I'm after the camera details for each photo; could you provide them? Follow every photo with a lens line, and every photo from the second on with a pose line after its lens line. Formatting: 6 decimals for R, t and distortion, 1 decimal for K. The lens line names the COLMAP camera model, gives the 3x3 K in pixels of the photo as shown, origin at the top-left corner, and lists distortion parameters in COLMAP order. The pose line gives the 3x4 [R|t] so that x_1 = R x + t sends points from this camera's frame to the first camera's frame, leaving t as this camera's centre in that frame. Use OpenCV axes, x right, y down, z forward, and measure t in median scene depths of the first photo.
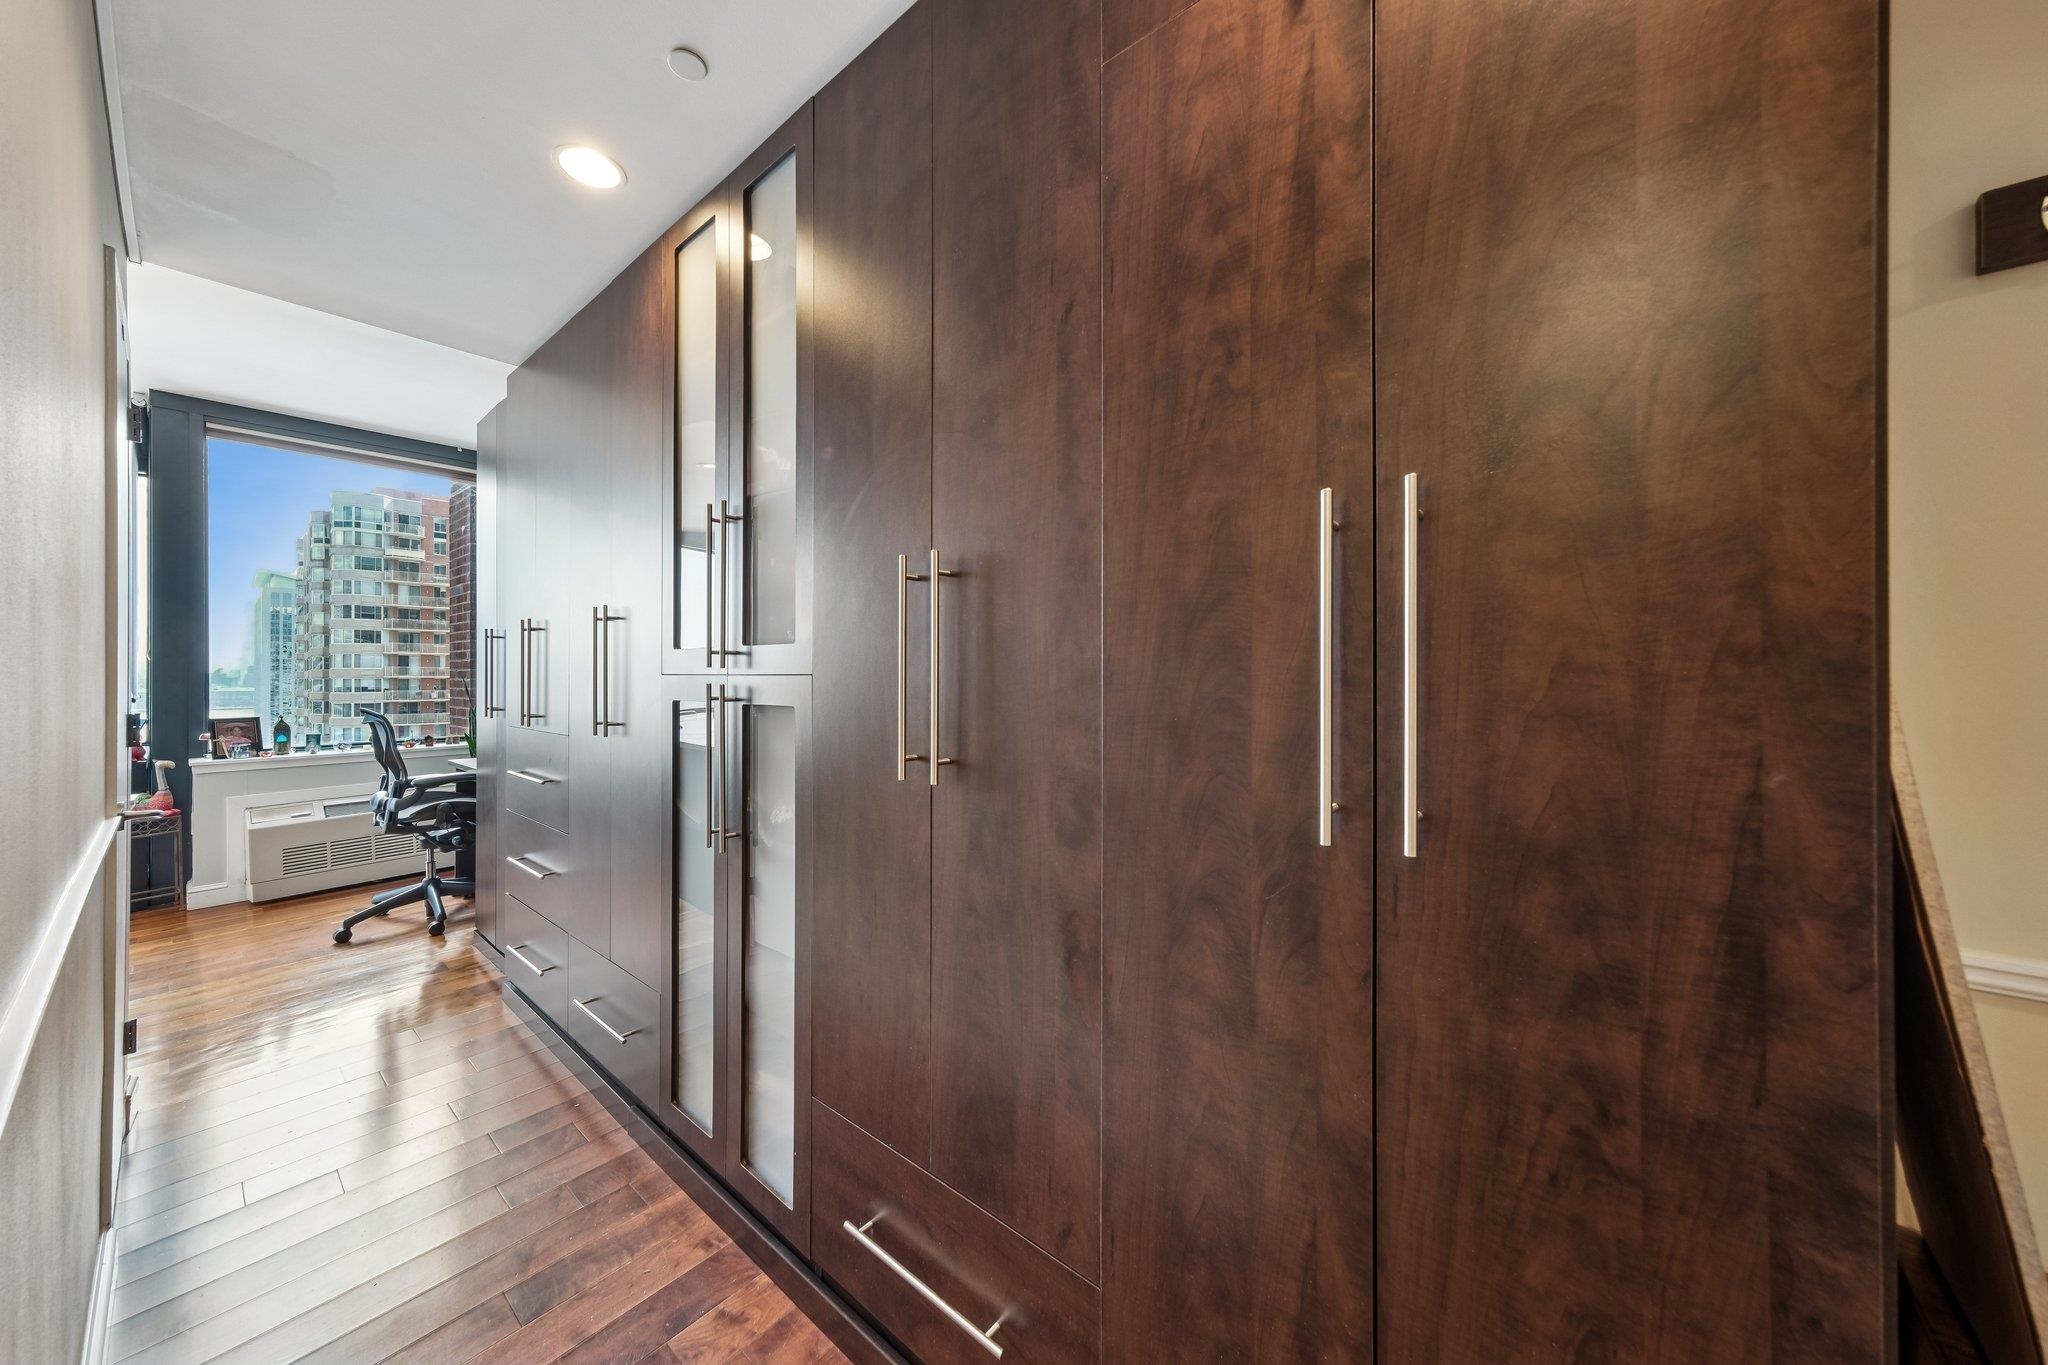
lens RADIAL K [[695.2, 0, 1024.6], [0, 695.2, 671.9], [0, 0, 1]] dist [0.000440, 0.000014]
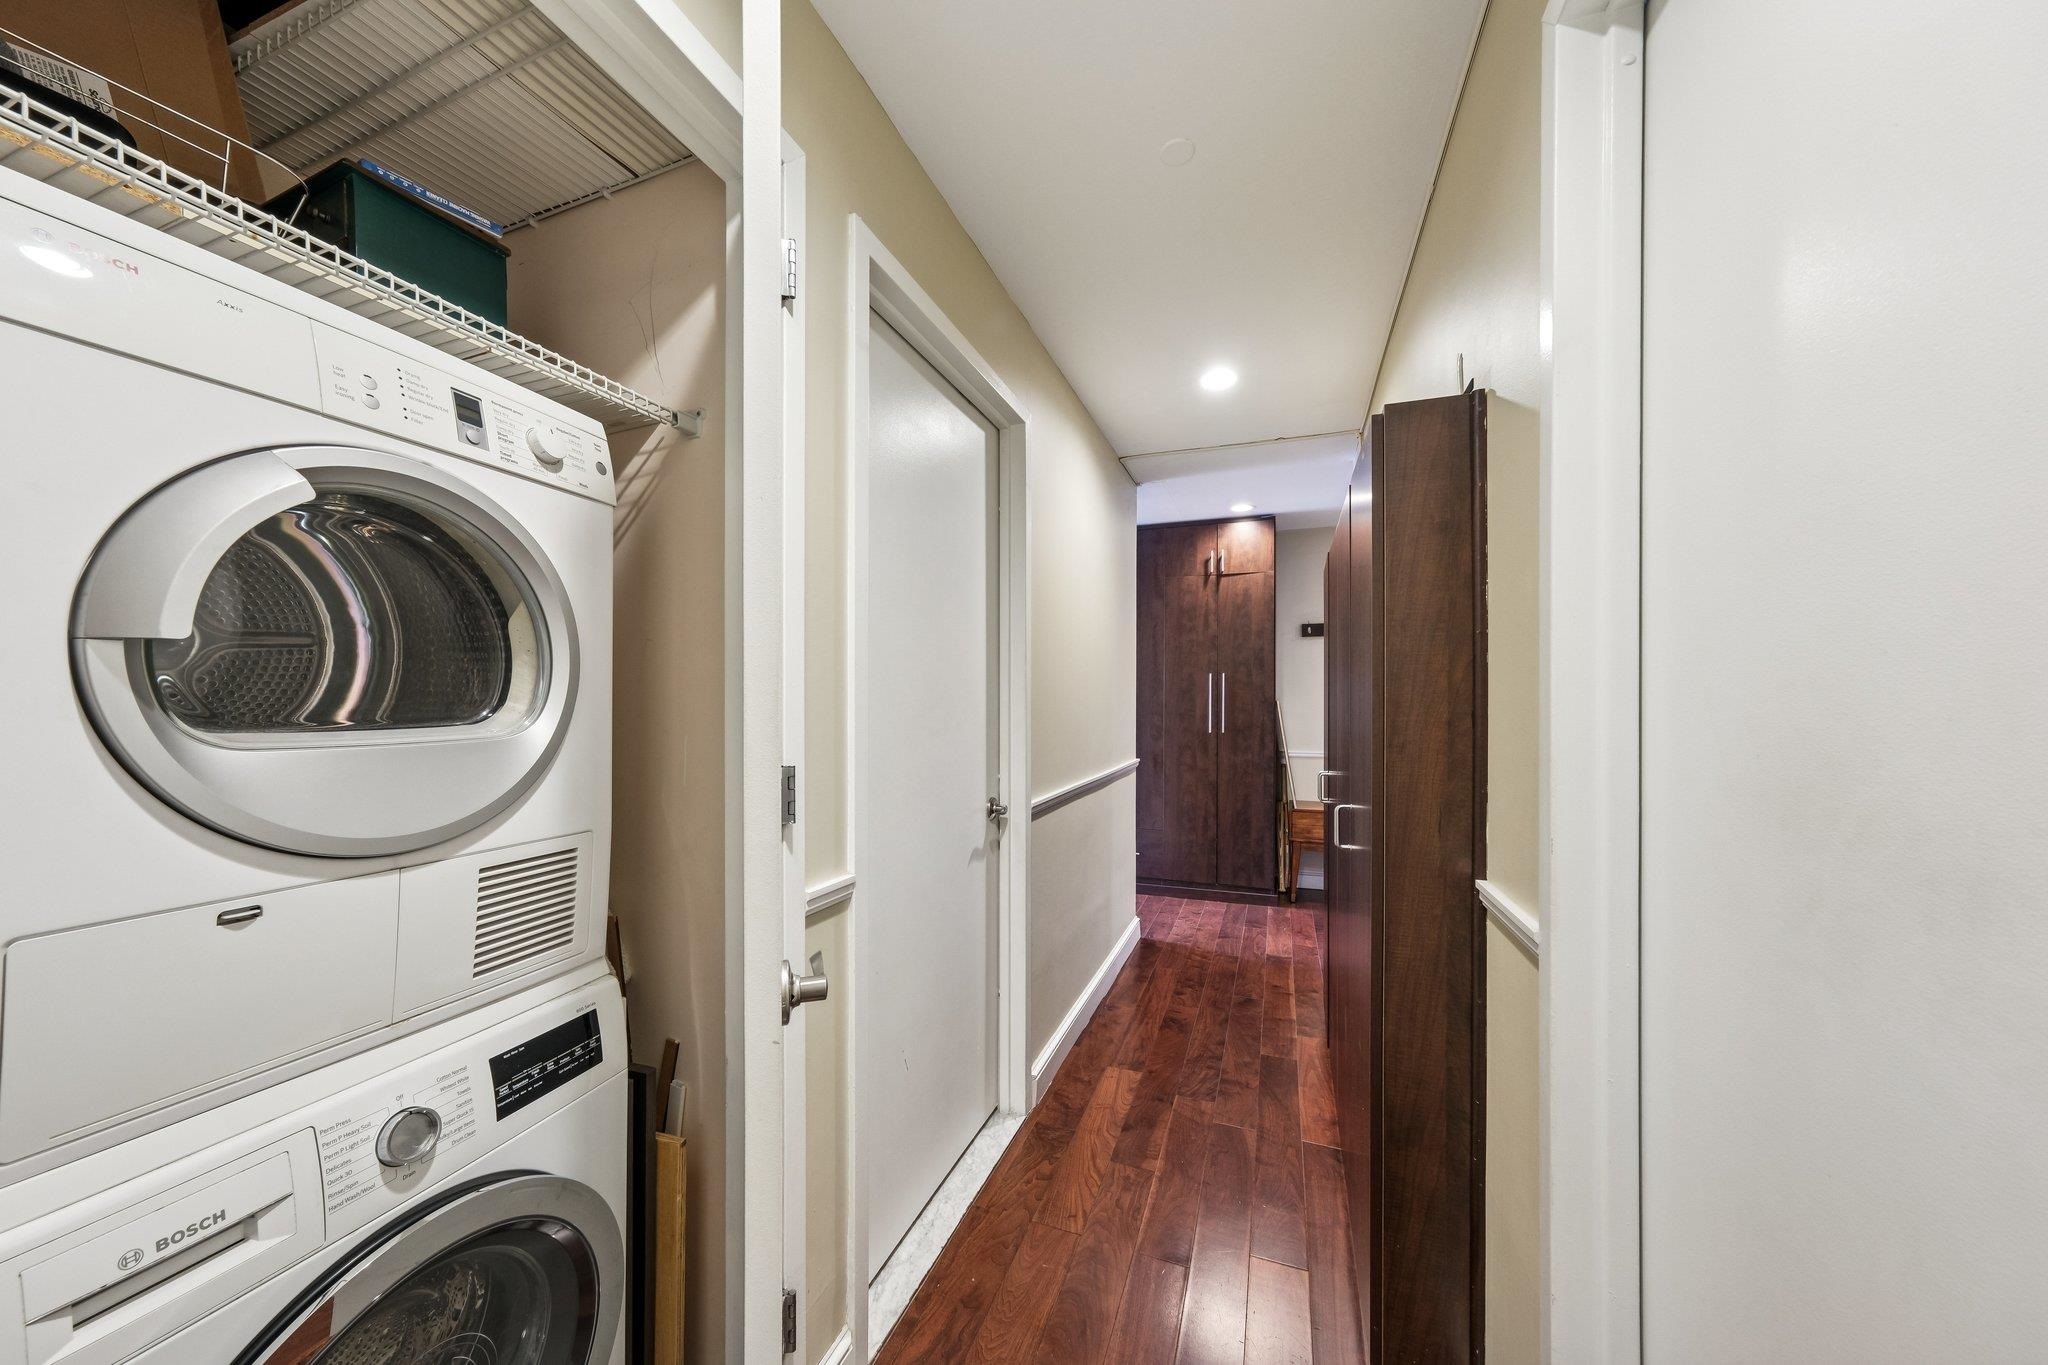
lens RADIAL K [[695.2, 0, 1023.5], [0, 695.2, 693.7], [0, 0, 1]] dist [0.000440, 0.000014]
pose [[0.943961, 0.002264, 0.330049, -2.866420], [-0.003509, 0.999989, 0.003178, -0.093672], [-0.330038, -0.004158, 0.943958, -3.861598]]
